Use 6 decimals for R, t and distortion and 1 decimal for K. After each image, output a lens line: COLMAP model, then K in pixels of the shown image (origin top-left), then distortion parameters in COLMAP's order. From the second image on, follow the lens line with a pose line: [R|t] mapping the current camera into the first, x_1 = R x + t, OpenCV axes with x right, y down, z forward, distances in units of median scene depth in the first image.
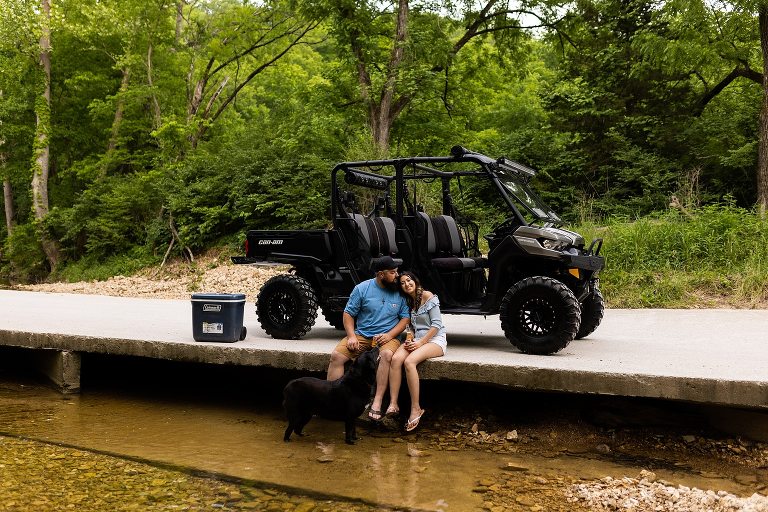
lens RADIAL K [[650.6, 0, 384.0], [0, 650.6, 256.0], [0, 0, 1]] dist [-0.001808, 0.008126]
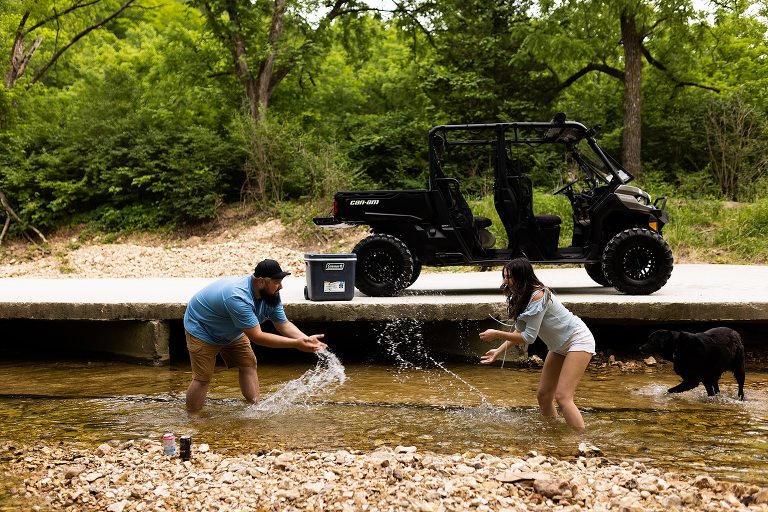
lens RADIAL K [[650.6, 0, 384.0], [0, 650.6, 256.0], [0, 0, 1]] dist [-0.001808, 0.008126]
pose [[0.953187, -0.024636, 0.301375, -0.145691], [0.016551, 0.999432, 0.029351, 0.010548], [-0.301927, -0.022989, 0.953054, 0.007842]]
